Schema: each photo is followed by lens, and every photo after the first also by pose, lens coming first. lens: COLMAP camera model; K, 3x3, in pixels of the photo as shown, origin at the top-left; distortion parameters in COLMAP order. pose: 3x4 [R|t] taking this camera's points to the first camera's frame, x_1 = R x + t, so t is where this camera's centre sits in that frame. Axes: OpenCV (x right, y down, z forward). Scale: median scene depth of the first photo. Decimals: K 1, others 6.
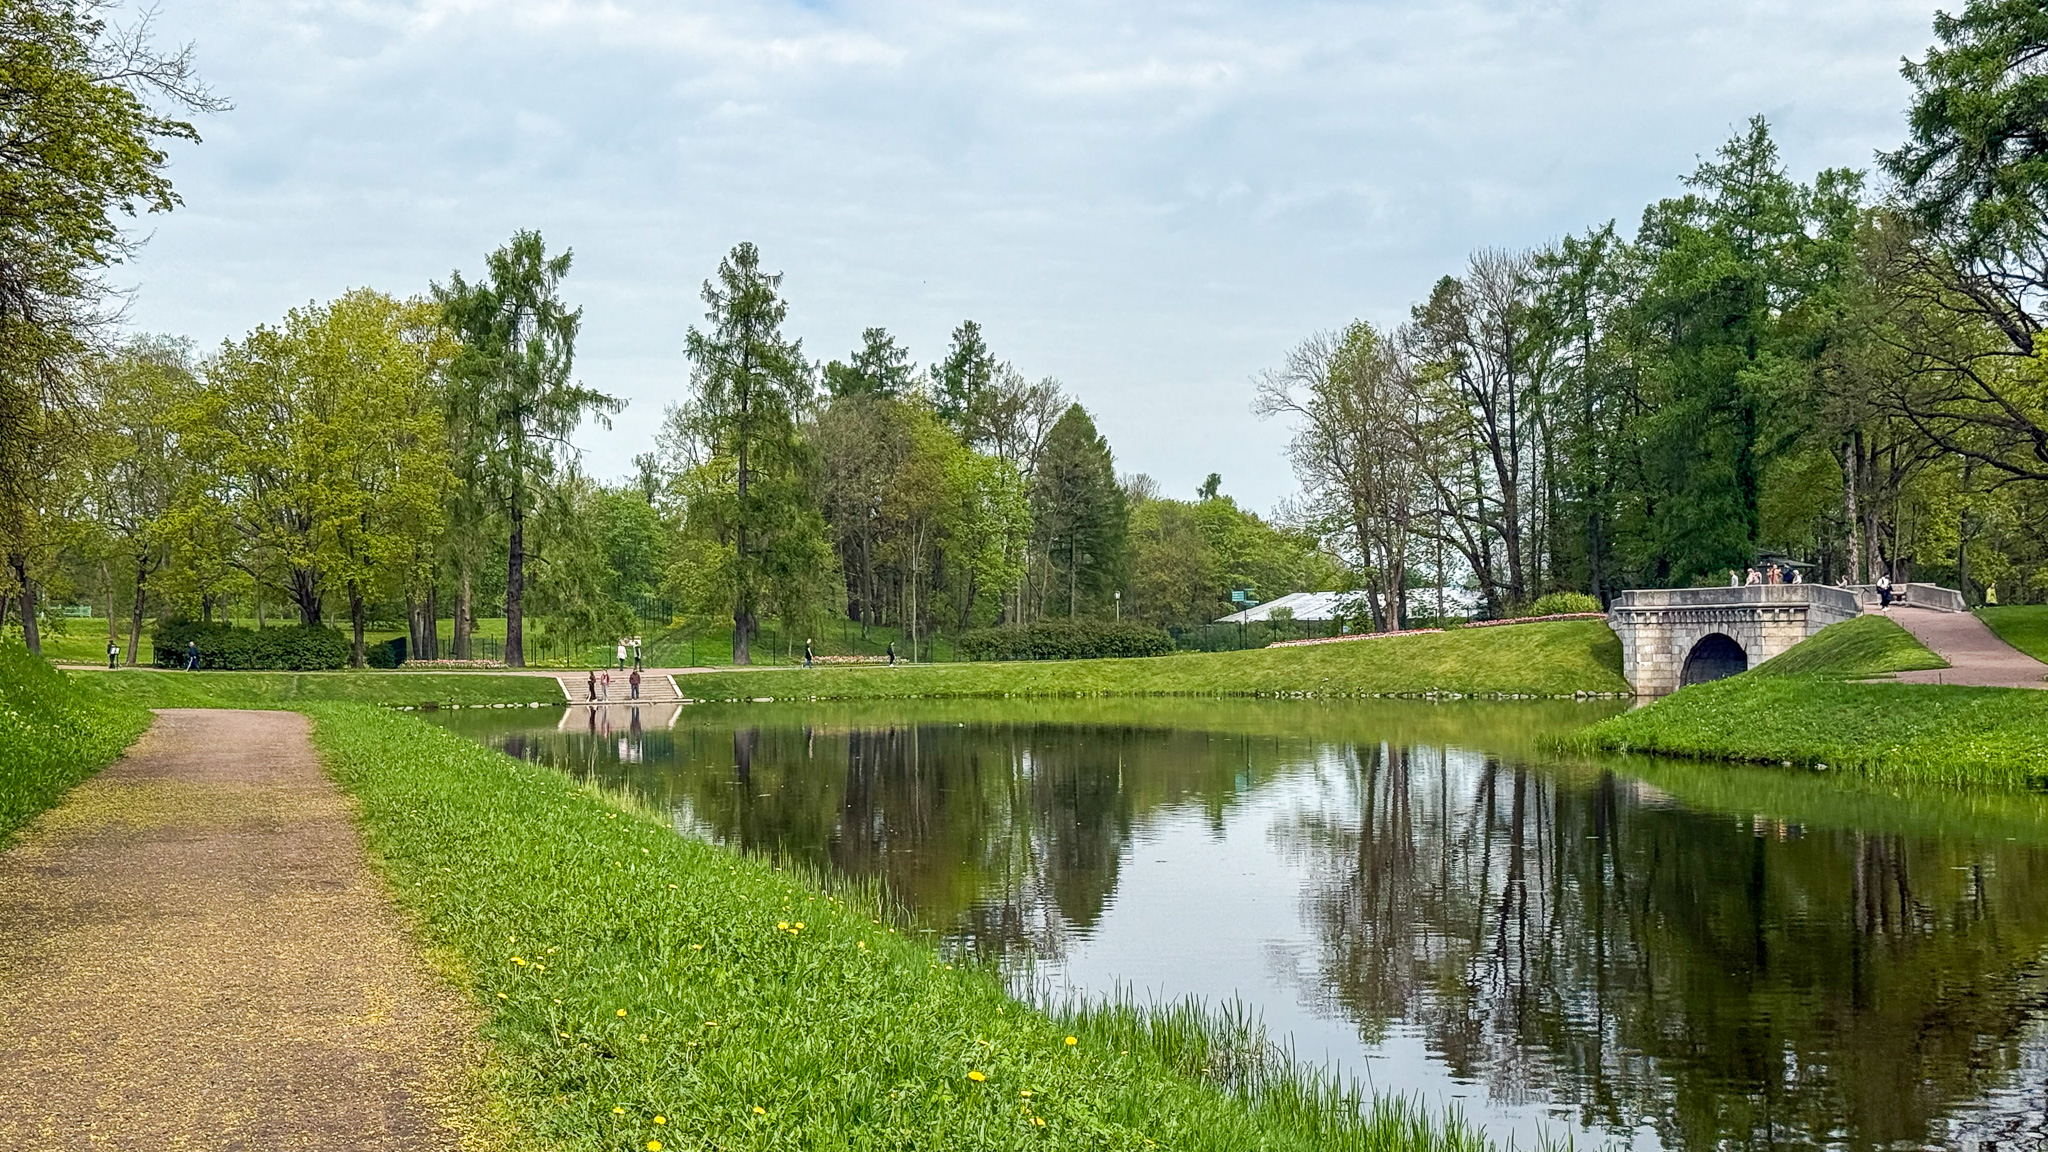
lens RADIAL K [[3023.6, 0, 1024.0], [0, 3023.6, 576.0], [0, 0, 1]] dist [0.186388, -0.113992]
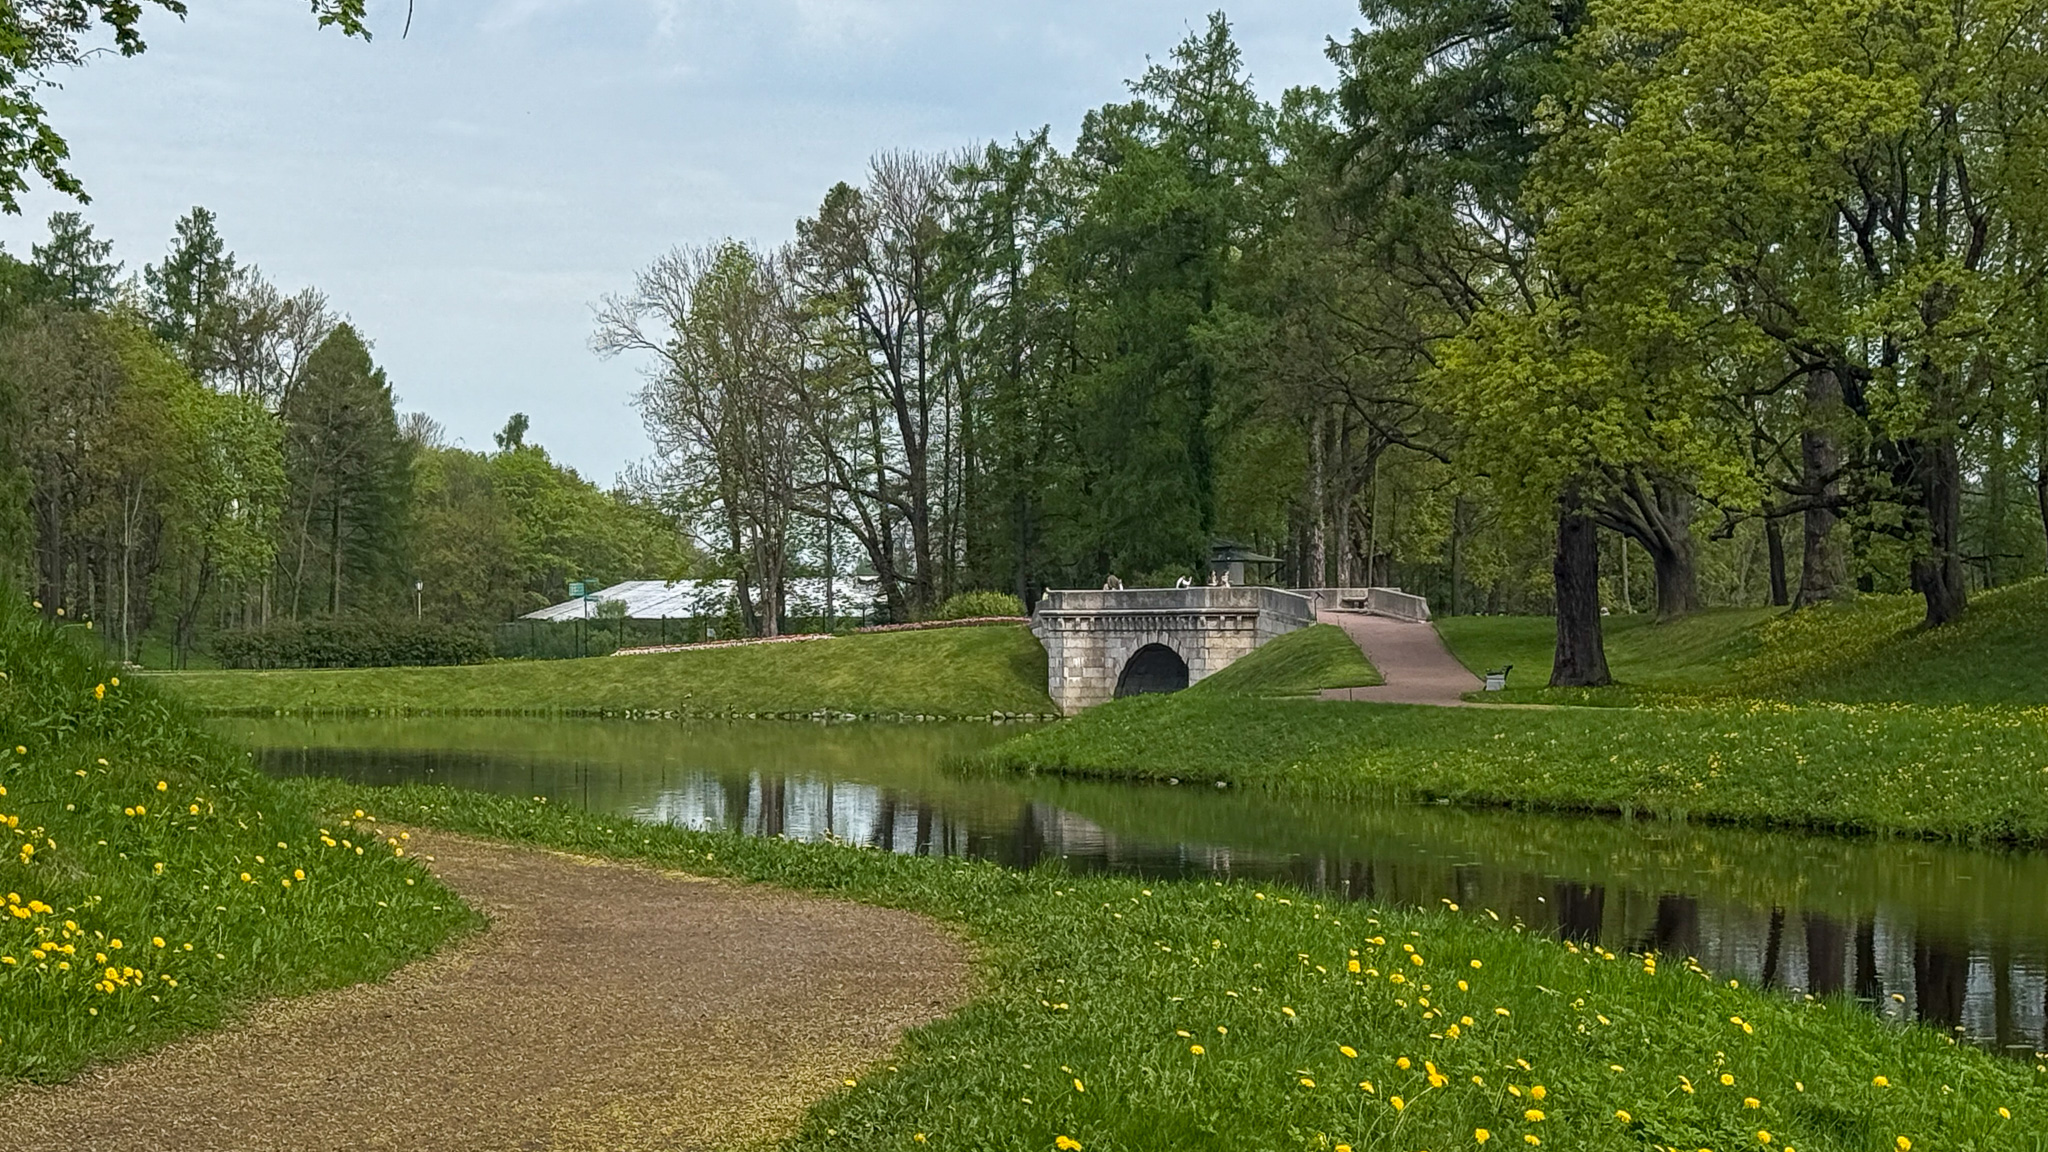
lens RADIAL K [[4482.9, 0, 1024.0], [0, 4482.9, 576.0], [0, 0, 1]] dist [0.058412, 0.244089]
pose [[0.983251, 0.014414, 0.181685, -0.025360], [-0.015525, 0.999868, 0.004693, -0.003862], [-0.181593, -0.007435, 0.983346, -0.158785]]
